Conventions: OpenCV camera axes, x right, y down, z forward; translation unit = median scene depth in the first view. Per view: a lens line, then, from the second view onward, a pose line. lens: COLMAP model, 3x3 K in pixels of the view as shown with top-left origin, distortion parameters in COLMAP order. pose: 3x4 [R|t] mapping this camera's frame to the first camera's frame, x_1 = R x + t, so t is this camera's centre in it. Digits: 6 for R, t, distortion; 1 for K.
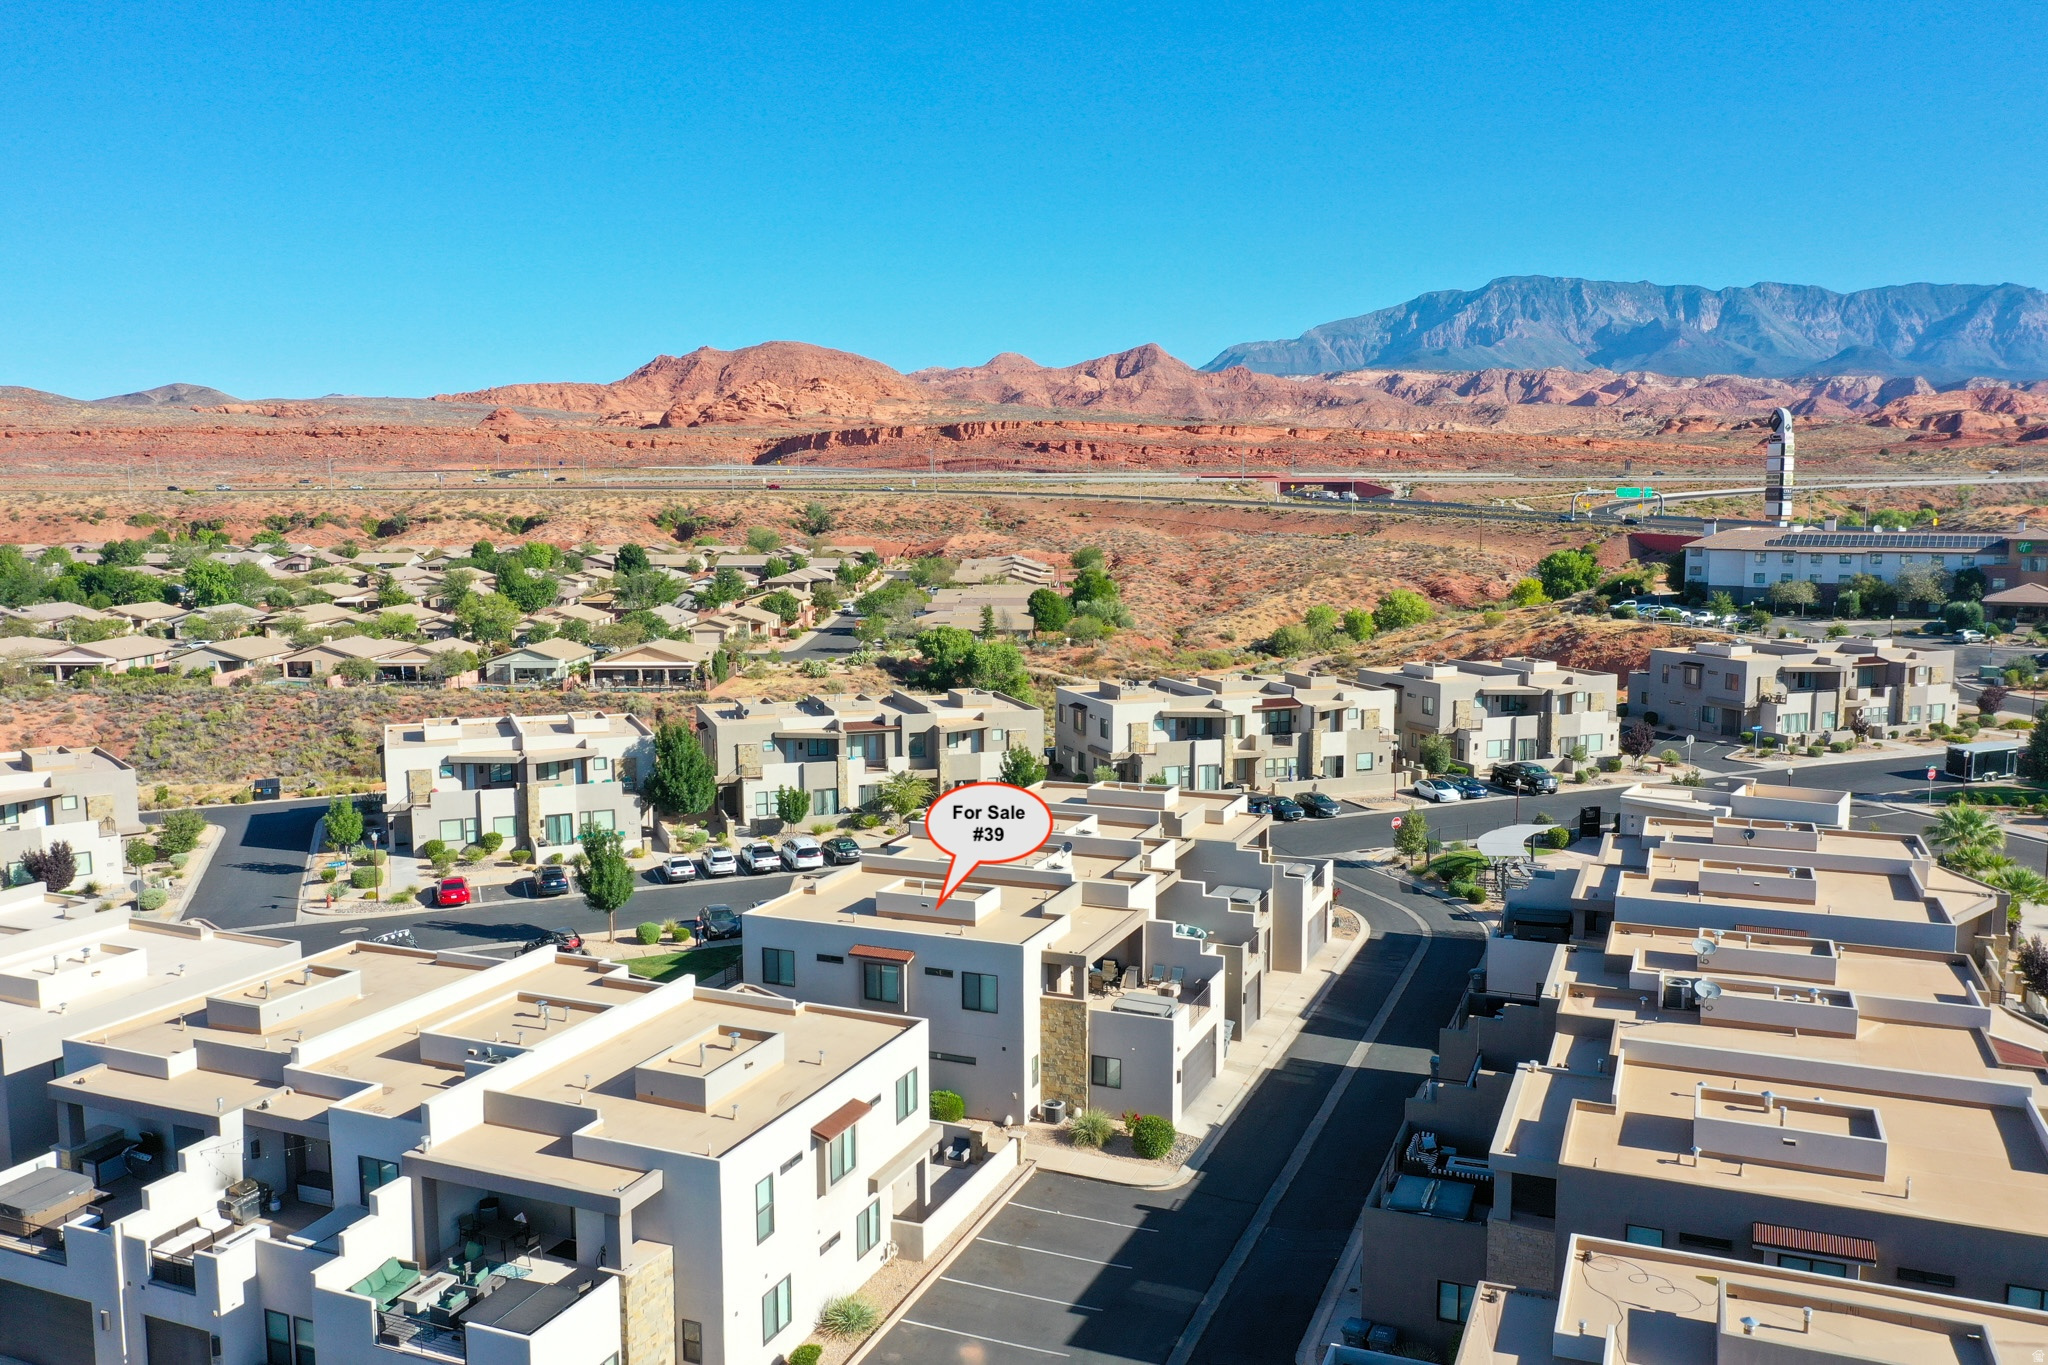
lens RADIAL K [[1602.4, 0, 1008.9], [0, 1602.4, 679.7], [0, 0, 1]] dist [0.006149, -0.003149]
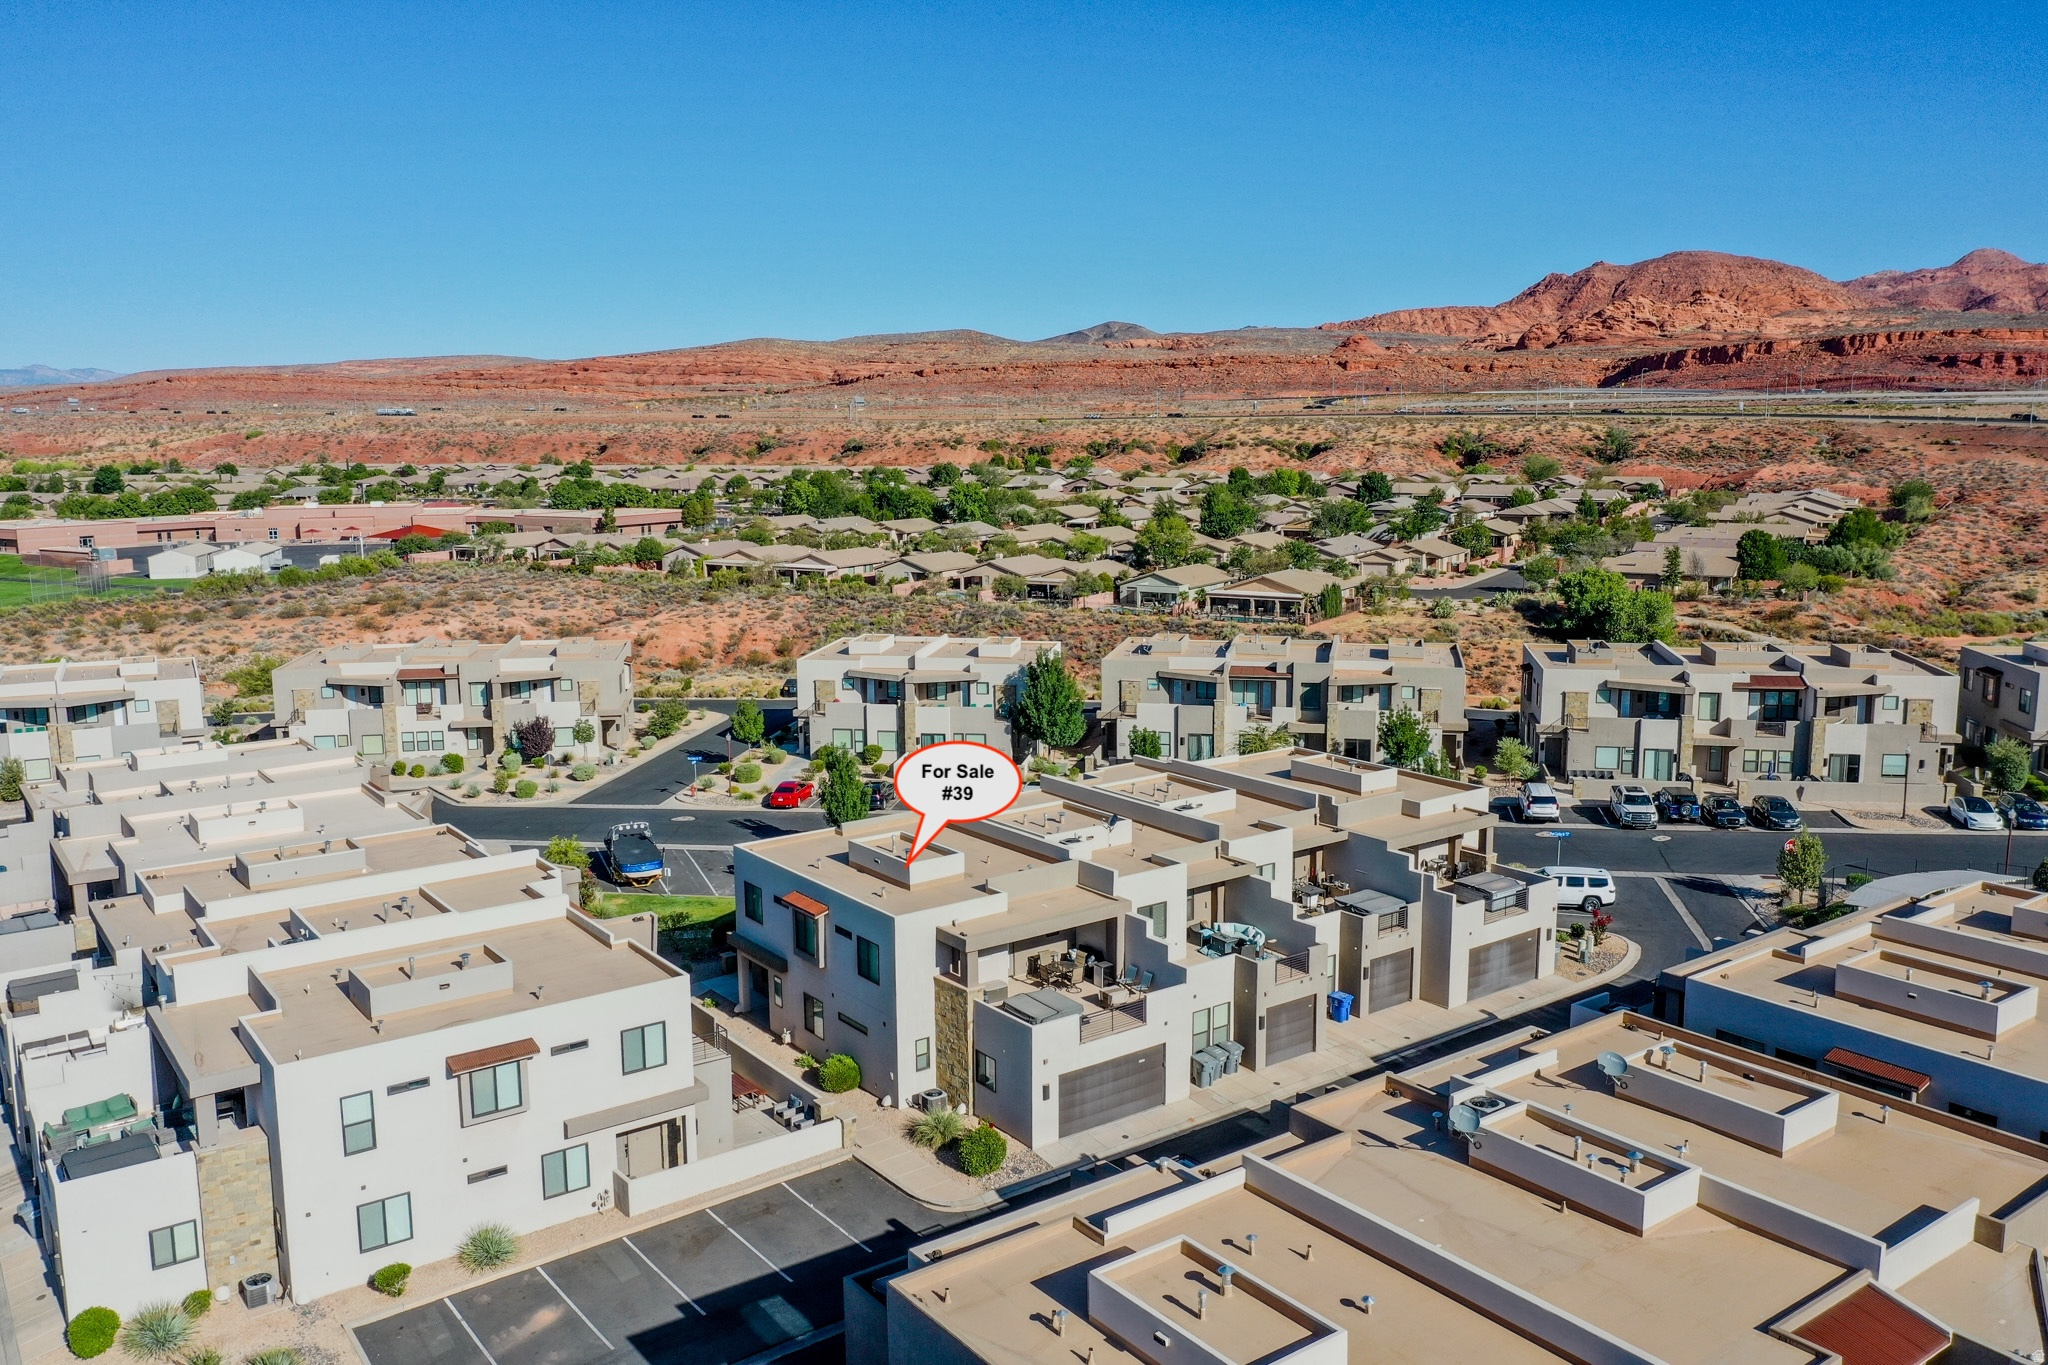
lens RADIAL K [[1602.4, 0, 1014.7], [0, 1602.4, 680.8], [0, 0, 1]] dist [0.006149, -0.003149]
pose [[0.858334, 0.077804, -0.507158, 0.109548], [-0.054327, 0.996661, 0.060955, -0.006221], [0.510208, -0.024767, 0.859695, 0.051149]]
